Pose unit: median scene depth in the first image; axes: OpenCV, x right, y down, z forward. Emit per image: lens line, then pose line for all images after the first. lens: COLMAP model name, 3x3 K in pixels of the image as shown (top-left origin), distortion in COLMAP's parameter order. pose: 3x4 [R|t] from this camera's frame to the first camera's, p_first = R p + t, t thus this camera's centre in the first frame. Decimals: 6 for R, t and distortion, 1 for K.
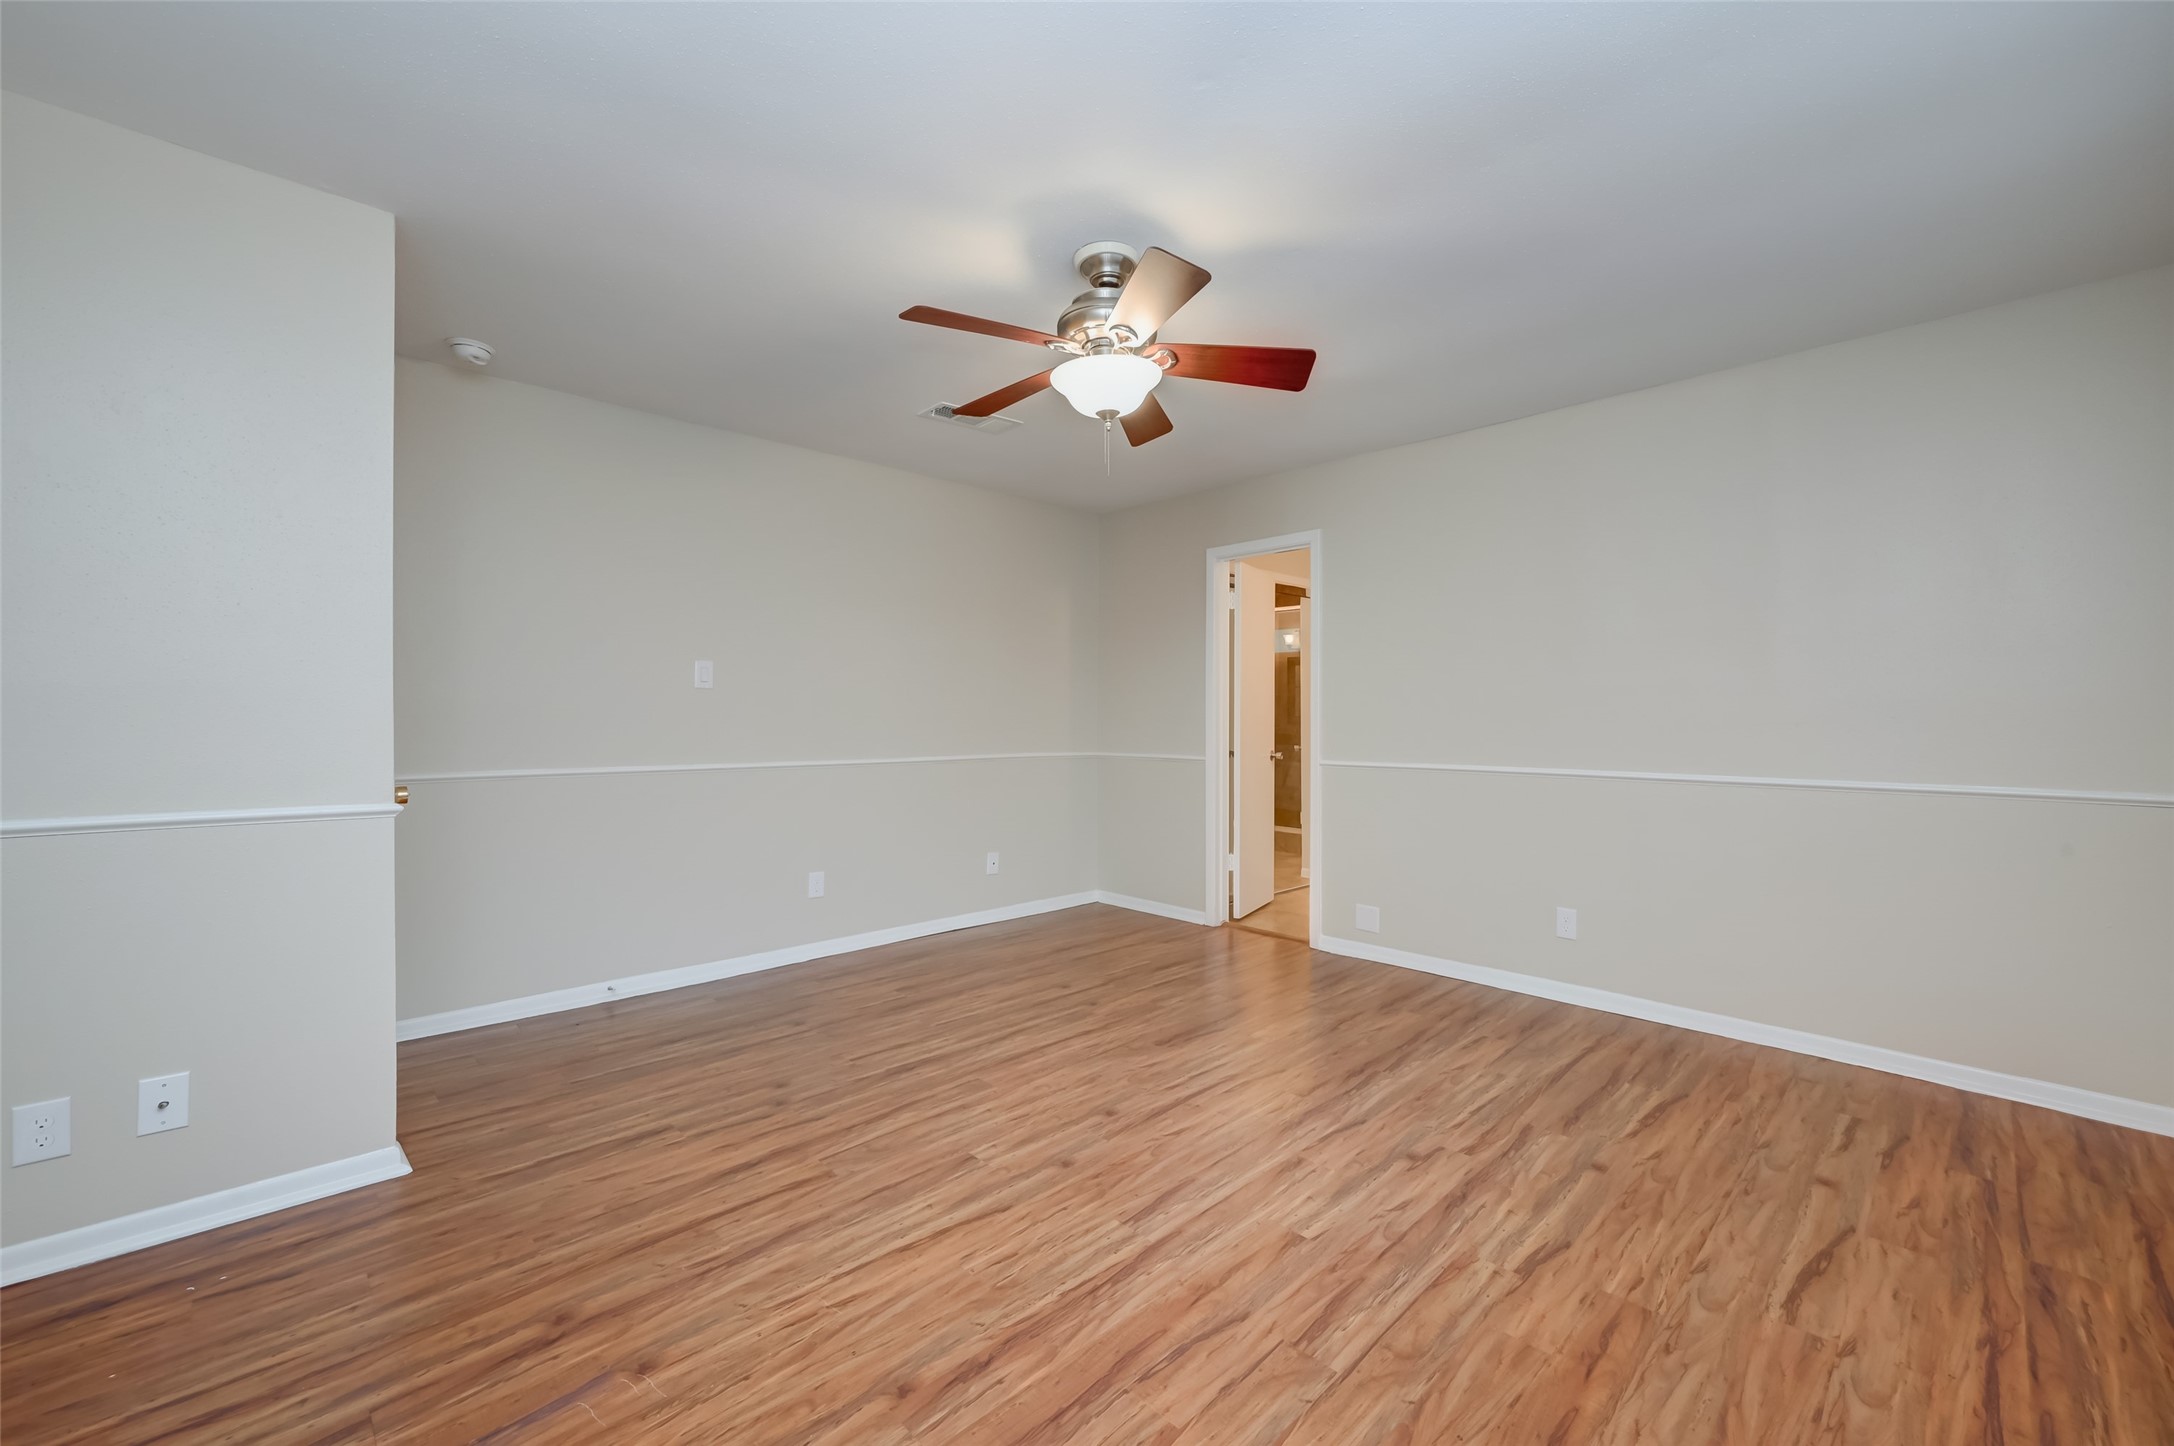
lens RADIAL K [[882.1, 0, 1100.5], [0, 882.1, 719.8], [0, 0, 1]] dist [-0.000014, 0.000898]
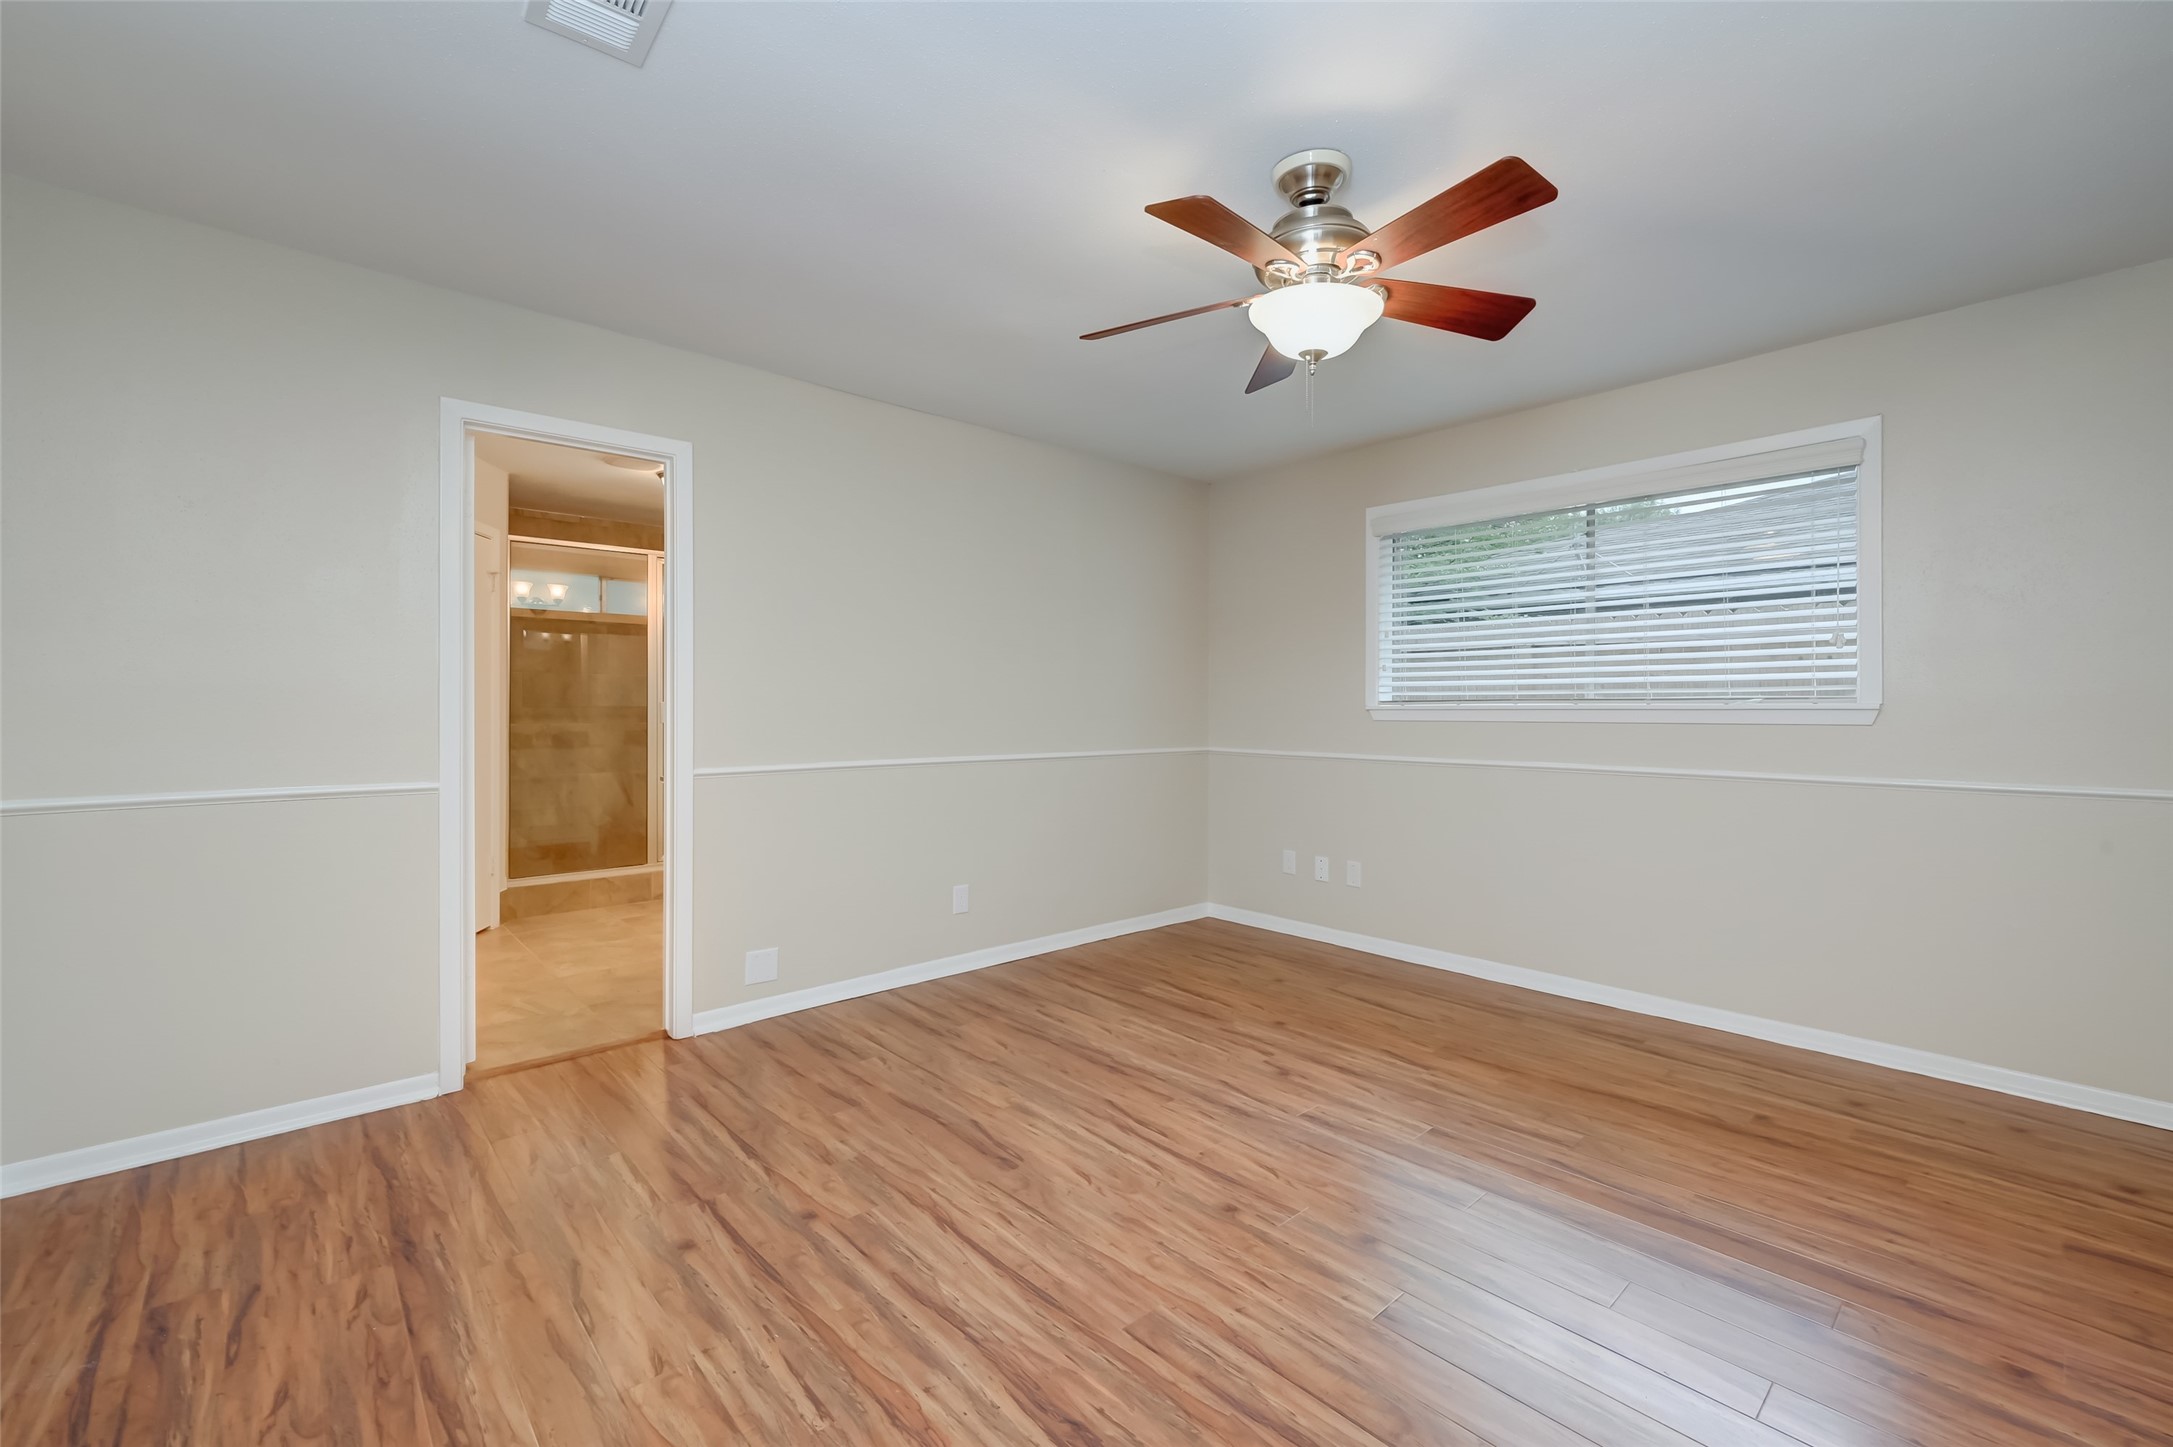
lens RADIAL K [[870.5, 0, 1099.5], [0, 870.5, 713.9], [0, 0, 1]] dist [-0.000841, 0.000139]
pose [[0.044526, -0.007102, 0.998983, -0.742246], [0.002134, 0.999973, 0.007014, -0.023661], [-0.999006, 0.001820, 0.044540, 0.995799]]
